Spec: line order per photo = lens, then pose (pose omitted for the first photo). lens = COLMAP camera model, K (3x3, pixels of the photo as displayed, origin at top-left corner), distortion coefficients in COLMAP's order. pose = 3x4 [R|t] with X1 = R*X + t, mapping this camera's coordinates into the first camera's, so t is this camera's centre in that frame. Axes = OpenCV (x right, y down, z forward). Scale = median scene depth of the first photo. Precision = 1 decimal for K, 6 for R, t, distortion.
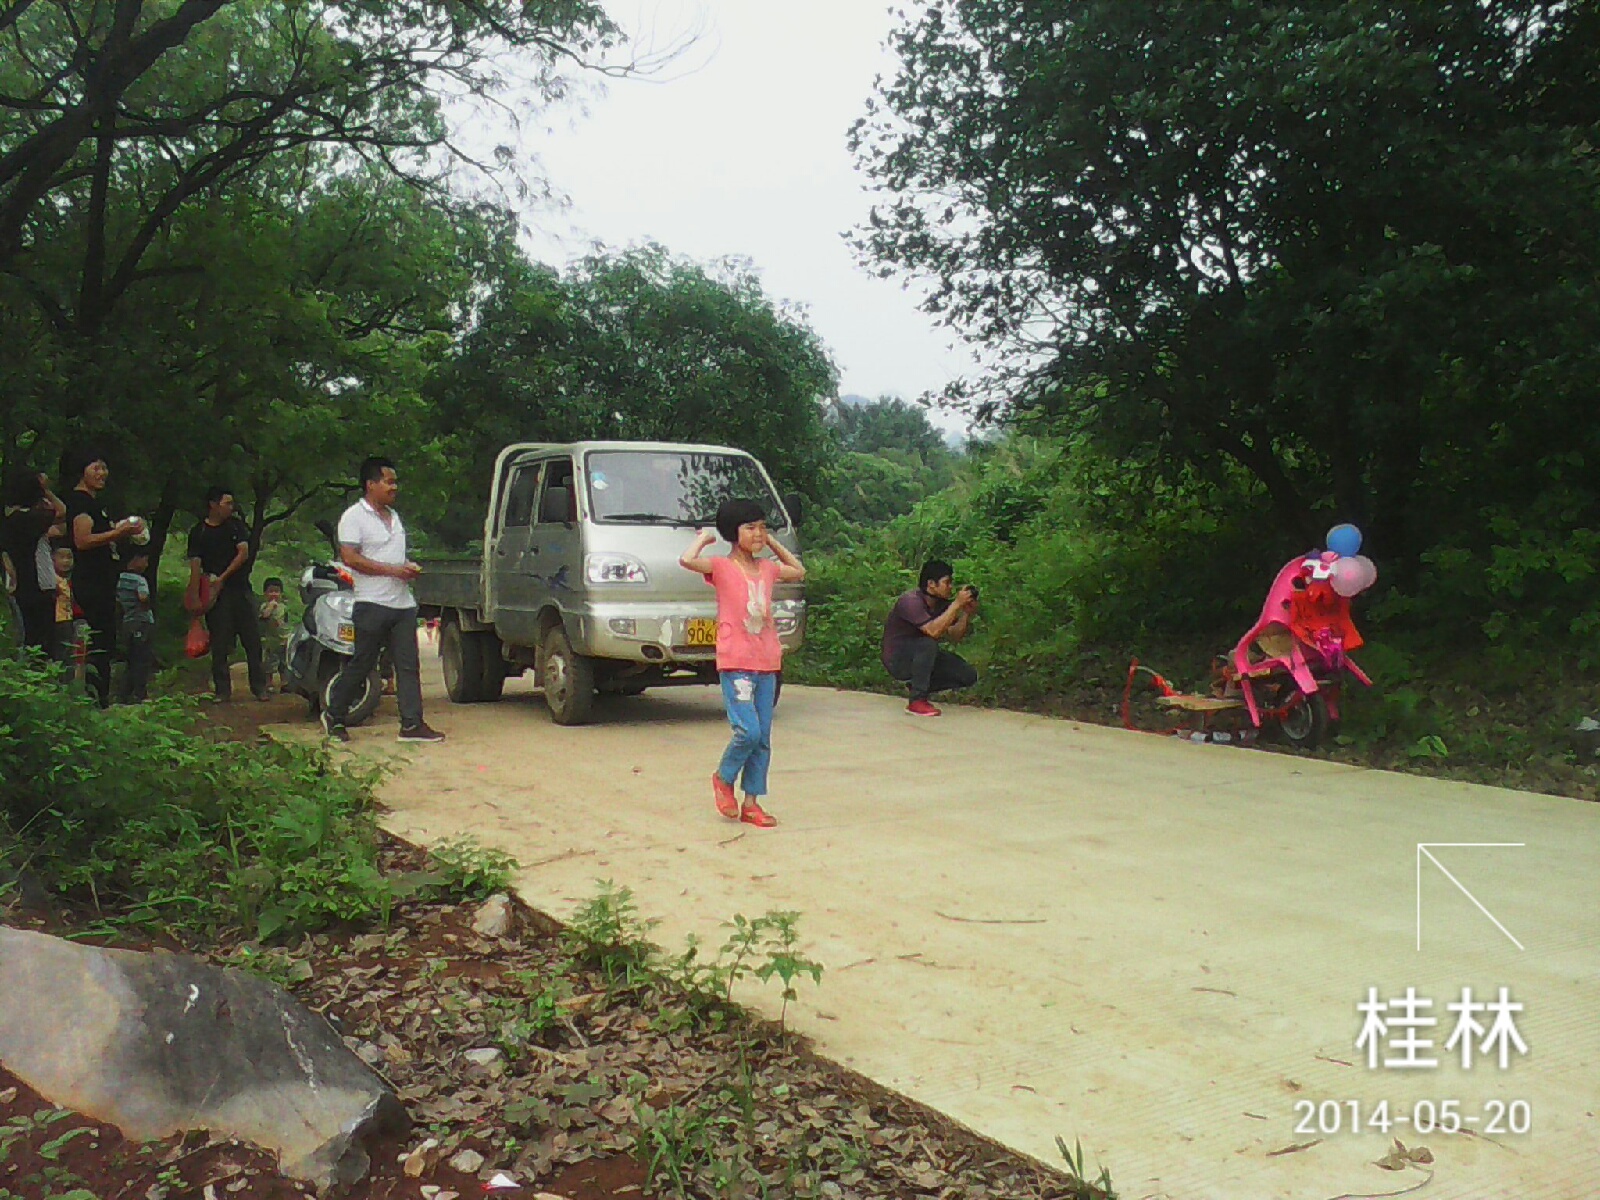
lens RADIAL K [[1569.1, 0, 800.0], [0, 1569.1, 600.0], [0, 0, 1]] dist [0.098626, -0.345865]
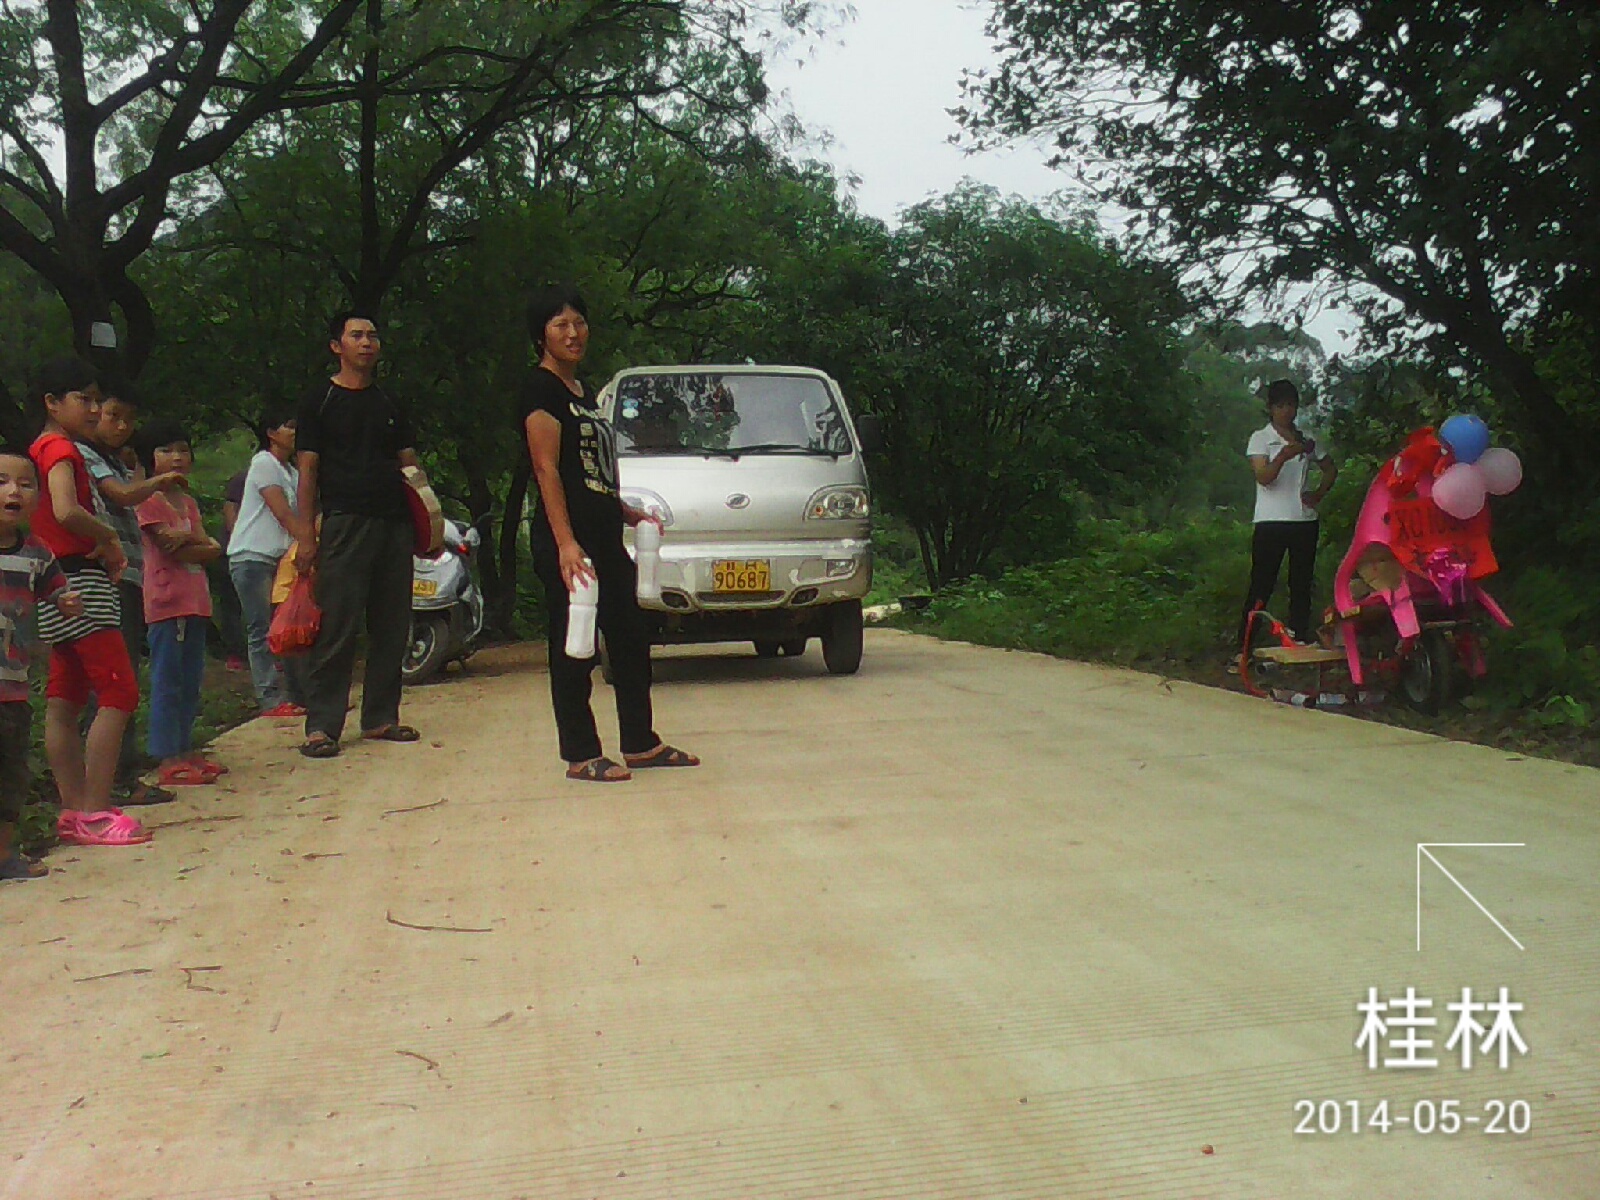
lens RADIAL K [[1547.4, 0, 798.9], [0, 1547.4, 680.6], [0, 0, 1]] dist [-0.003746, -0.001740]
pose [[0.948681, 0.004032, -0.316209, 0.245388], [0.015814, 0.998063, 0.060173, 0.026964], [0.315839, -0.062086, 0.946779, 0.197989]]
